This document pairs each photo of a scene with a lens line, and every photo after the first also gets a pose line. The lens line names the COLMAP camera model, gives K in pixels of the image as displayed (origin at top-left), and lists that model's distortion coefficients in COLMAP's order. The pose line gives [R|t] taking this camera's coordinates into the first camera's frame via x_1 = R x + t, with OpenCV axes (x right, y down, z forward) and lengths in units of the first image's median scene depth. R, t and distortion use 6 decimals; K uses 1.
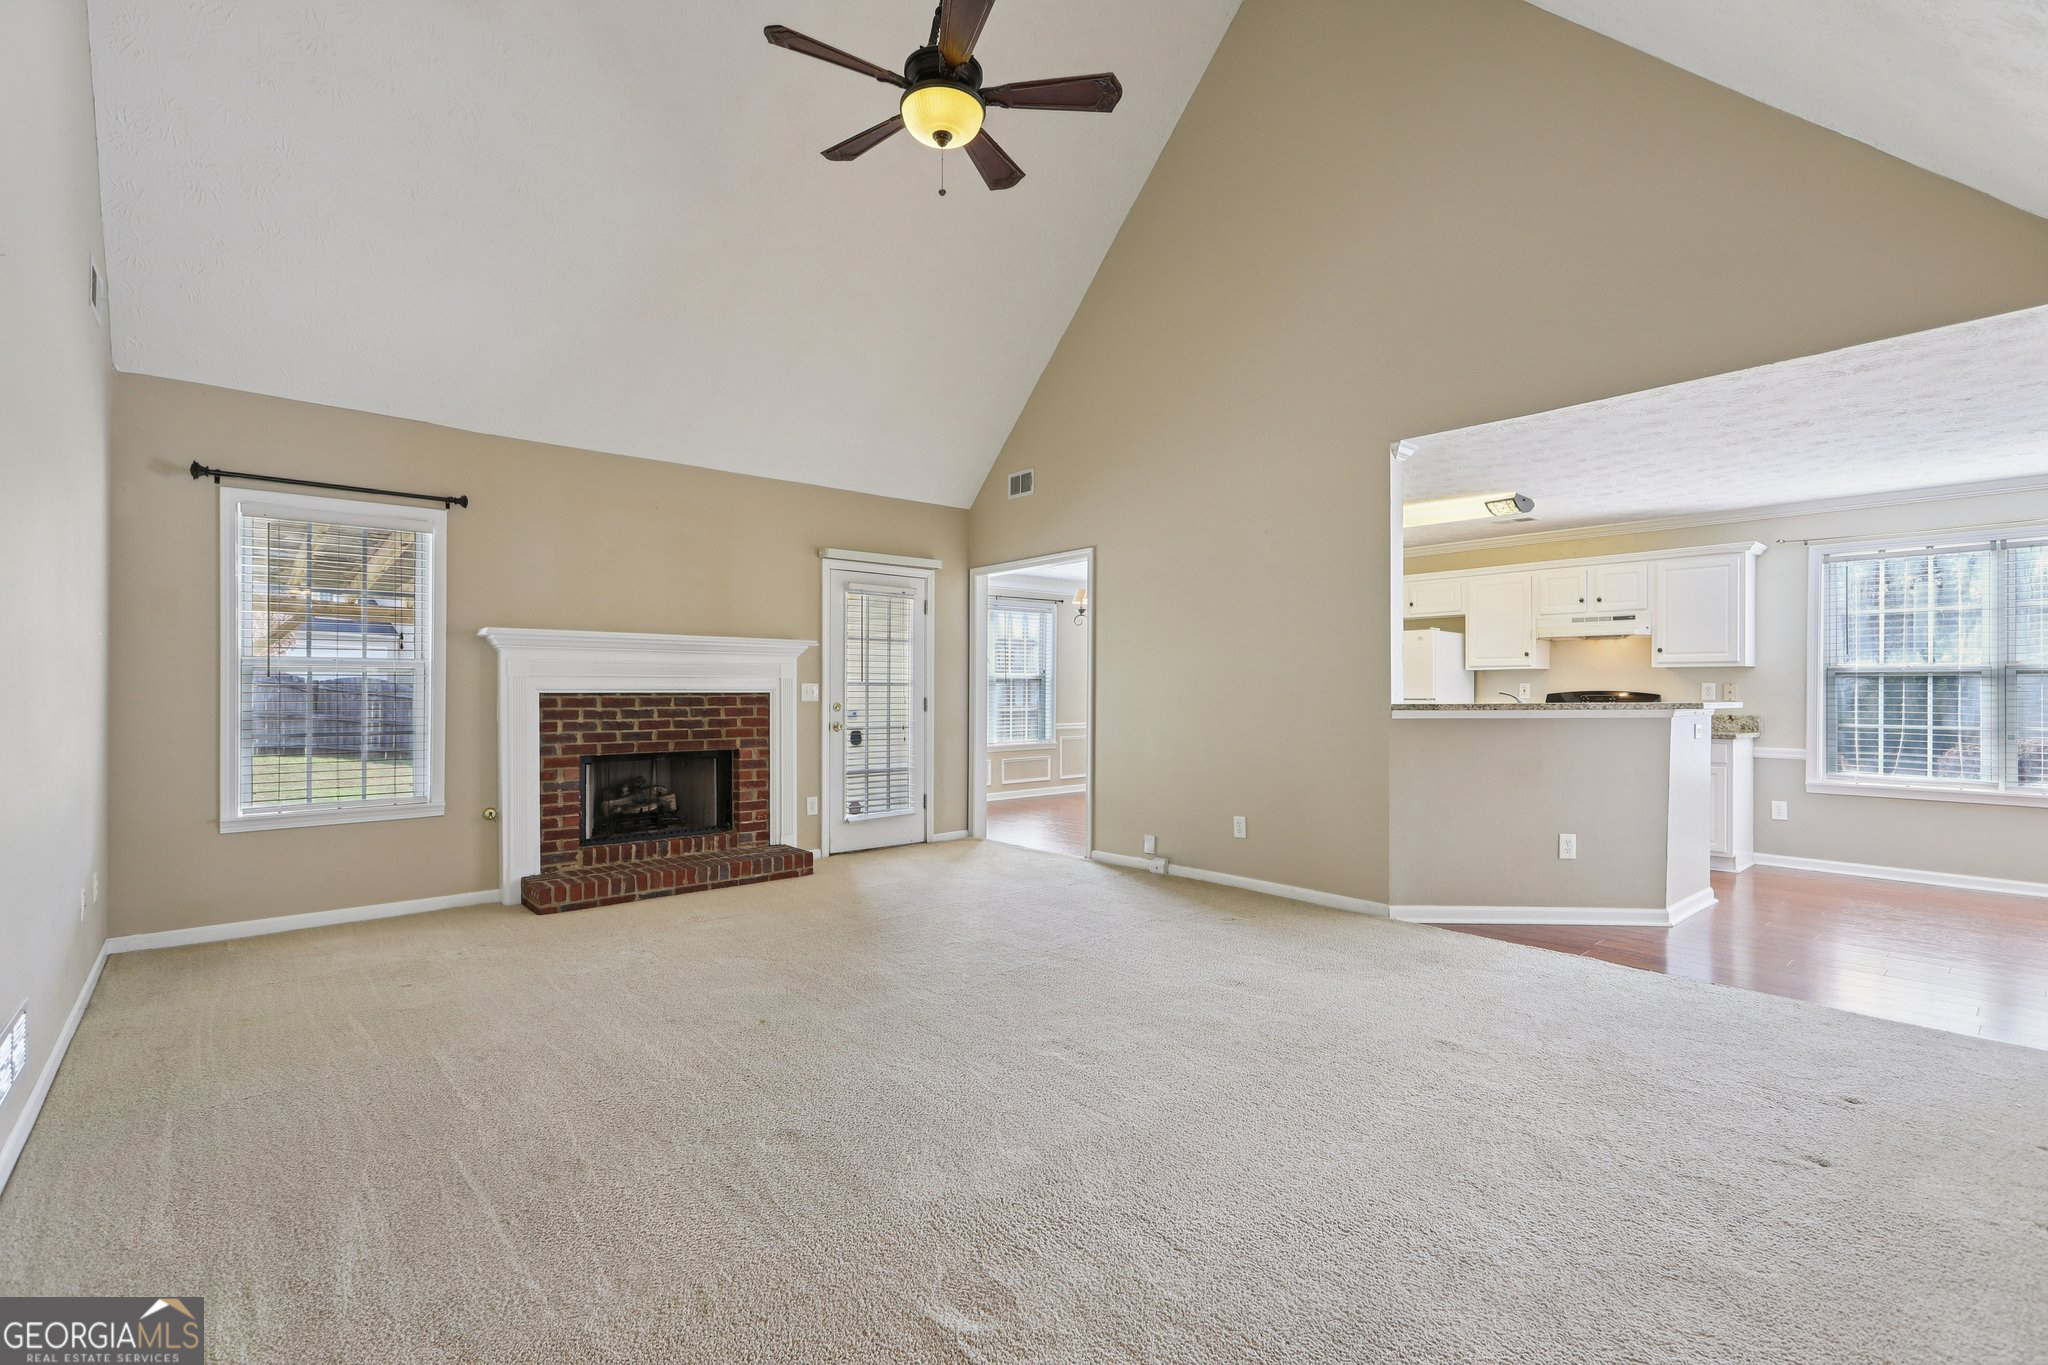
lens RADIAL K [[920.6, 0, 1030.6], [0, 920.6, 692.9], [0, 0, 1]] dist [-0.000408, 0.001327]
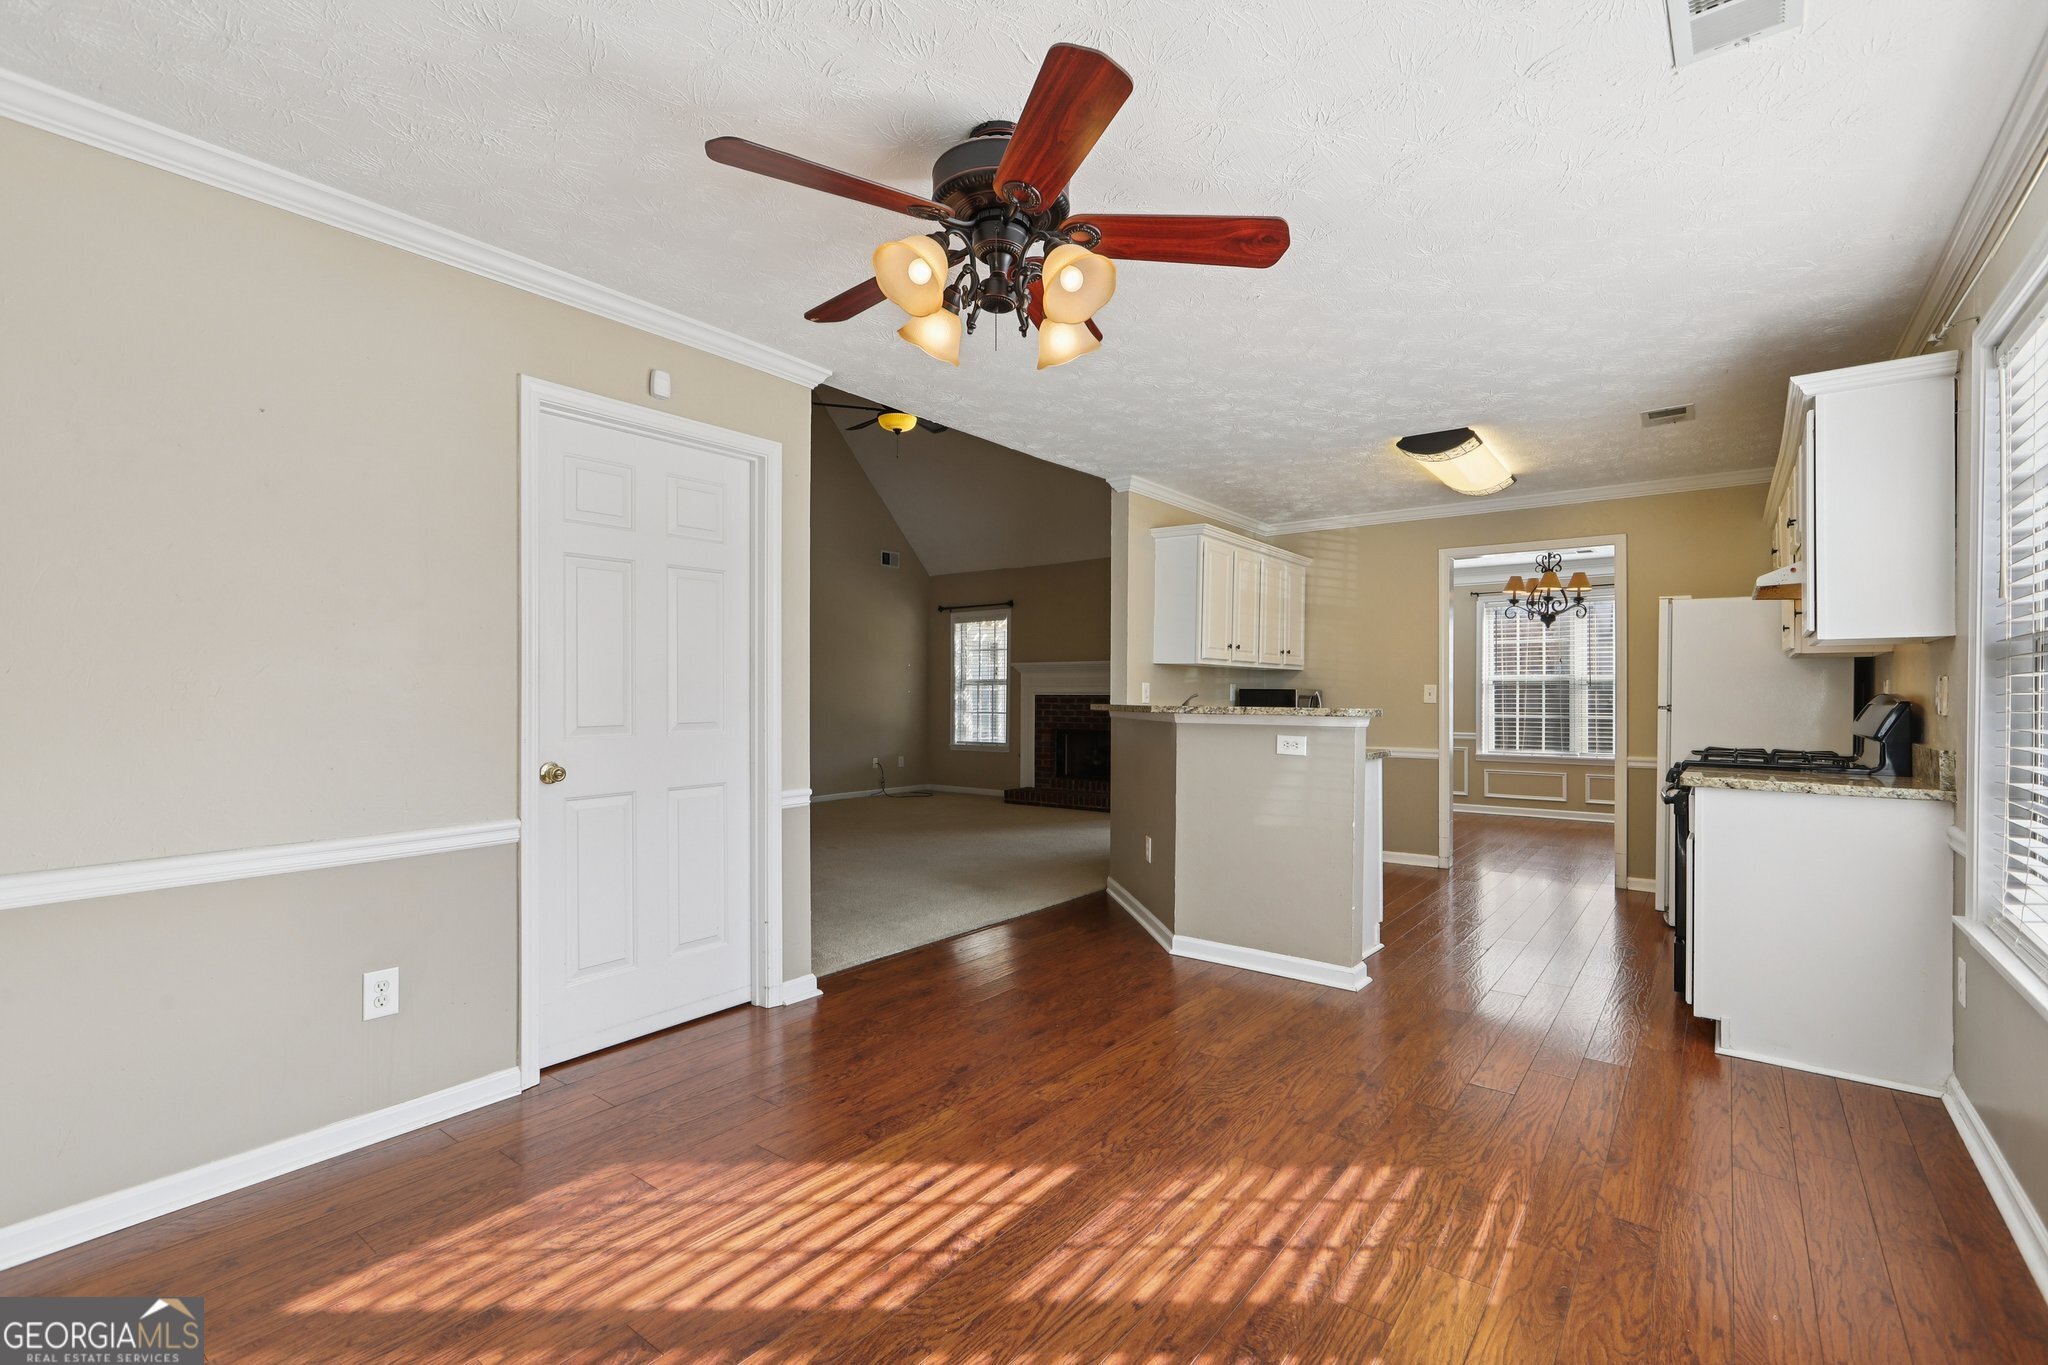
lens RADIAL K [[915.0, 0, 1024.0], [0, 915.0, 682.5], [0, 0, 1]] dist [-0.001394, 0.000076]
pose [[0.186875, -0.012233, -0.982308, 1.246952], [-0.004898, 0.999898, -0.013384, 0.000042], [0.982372, 0.007312, 0.186796, 0.558116]]
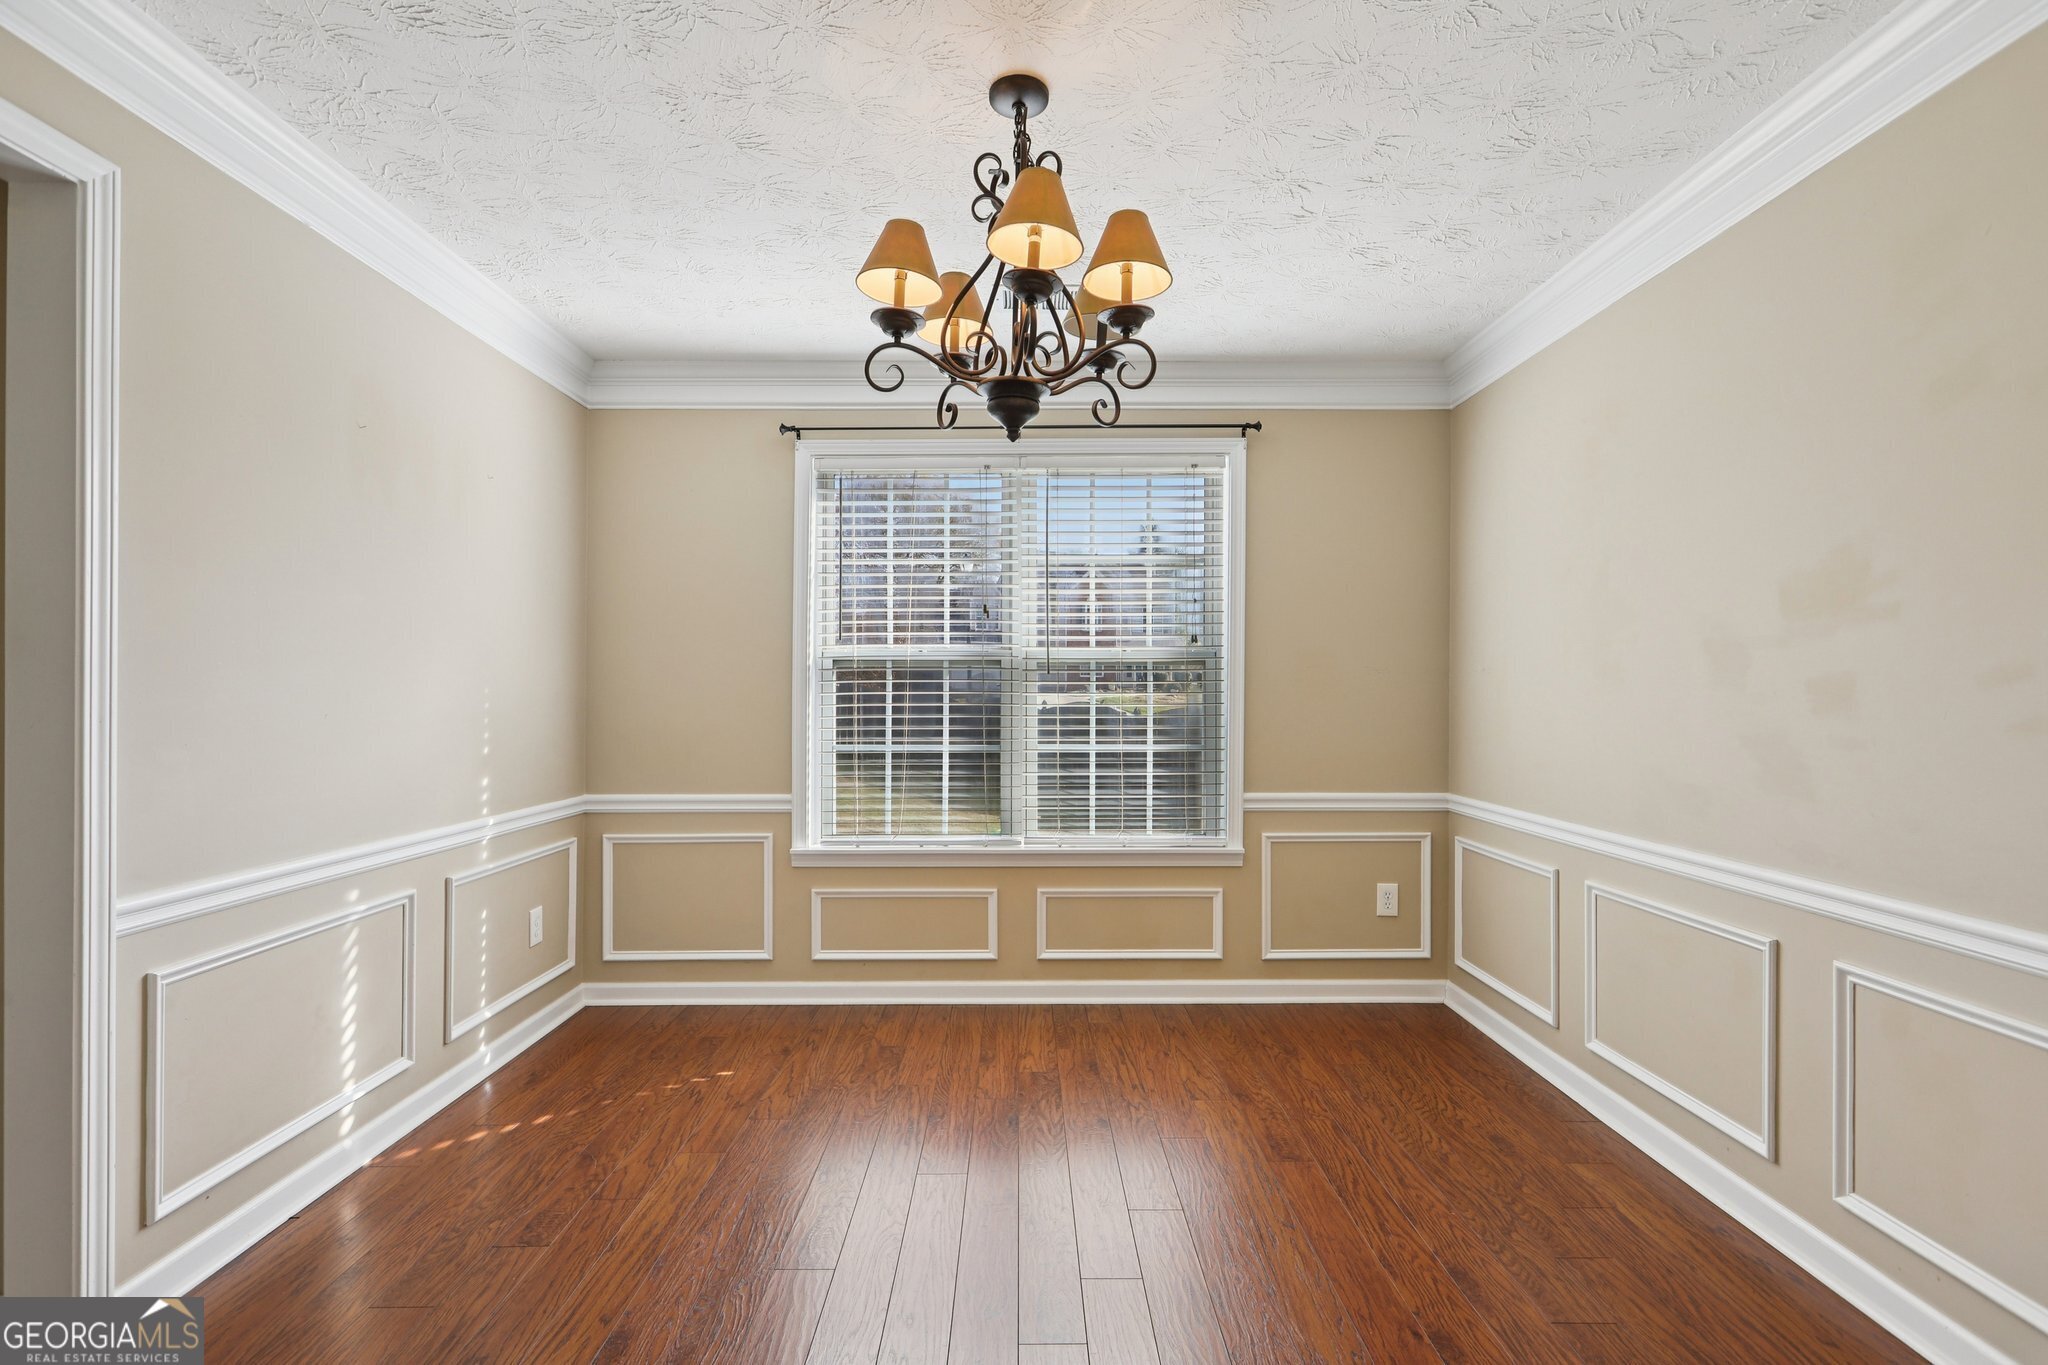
lens RADIAL K [[932.1, 0, 1016.6], [0, 932.1, 687.8], [0, 0, 1]] dist [-0.002515, 0.000101]
pose [[0.745910, -0.004574, -0.666031, 0.351641], [-0.001851, 0.999958, -0.008940, -0.003093], [0.666044, 0.007901, 0.745871, 1.267126]]
